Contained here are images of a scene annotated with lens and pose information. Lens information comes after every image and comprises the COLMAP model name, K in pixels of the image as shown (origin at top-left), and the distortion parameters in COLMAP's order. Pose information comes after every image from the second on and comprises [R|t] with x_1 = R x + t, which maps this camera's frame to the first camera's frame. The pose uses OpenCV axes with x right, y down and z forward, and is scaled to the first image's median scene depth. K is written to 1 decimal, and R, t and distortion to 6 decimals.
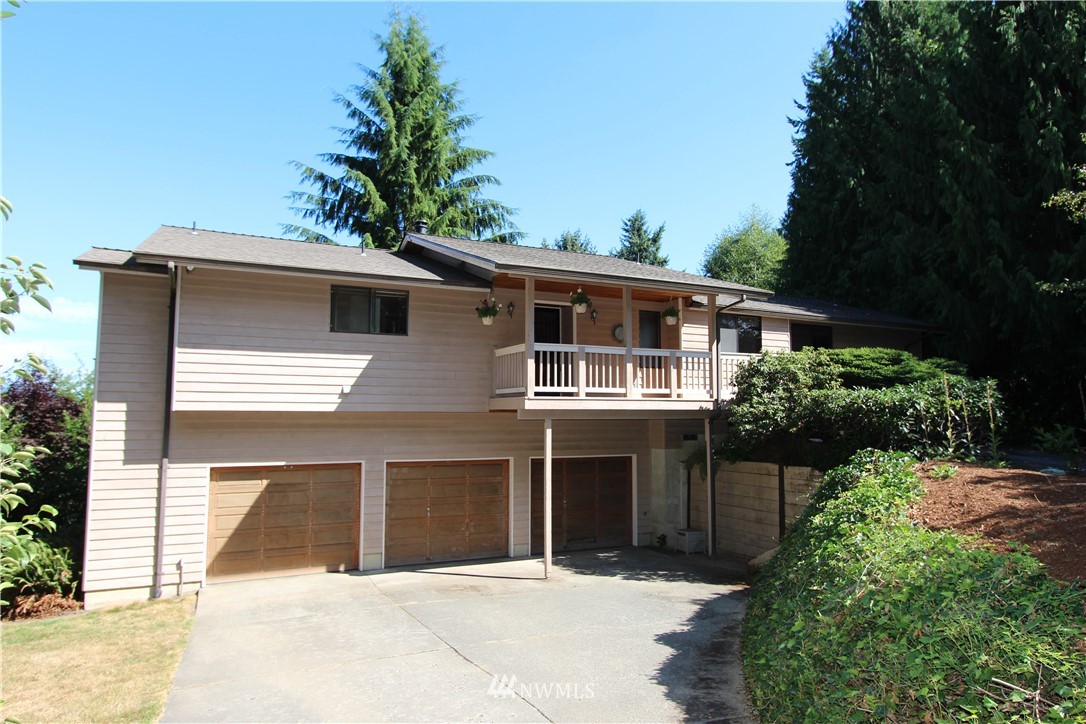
lens RADIAL K [[693.9, 0, 543.0], [0, 693.9, 362.0], [0, 0, 1]] dist [-0.003064, -0.000243]
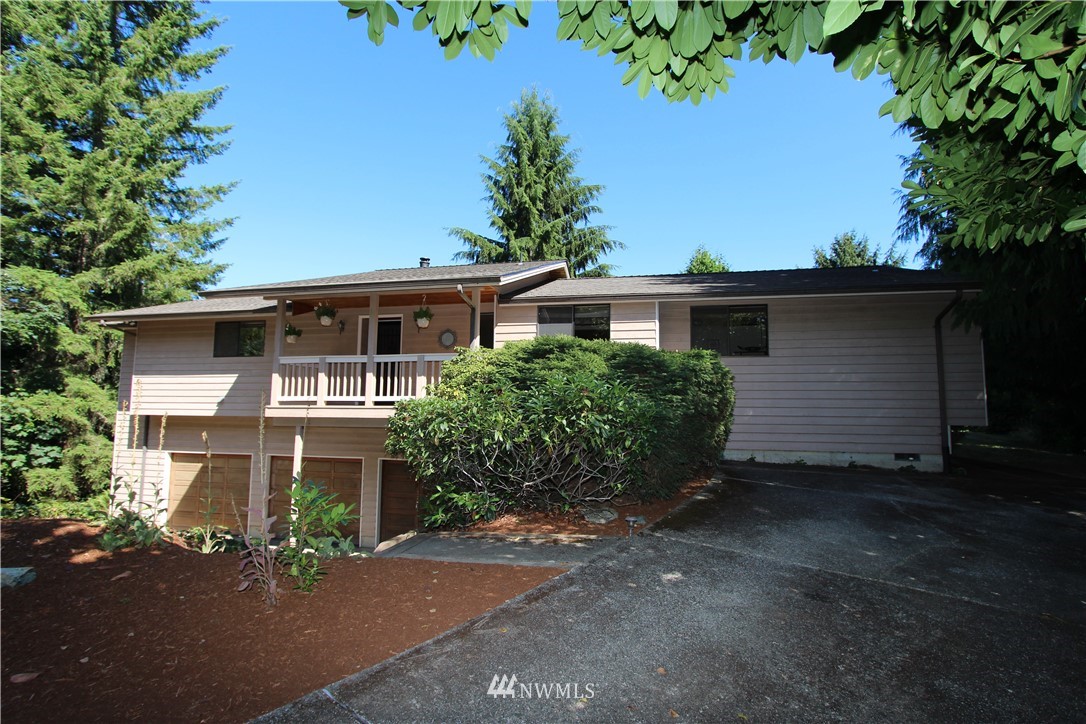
lens RADIAL K [[525.5, 0, 543.0], [0, 525.5, 362.0], [0, 0, 1]] dist [0.001433, 0.000108]
pose [[0.777583, -0.049649, -0.626817, 0.813219], [0.040753, 0.998761, -0.028554, 0.020744], [0.627458, -0.003341, 0.778643, 0.579809]]
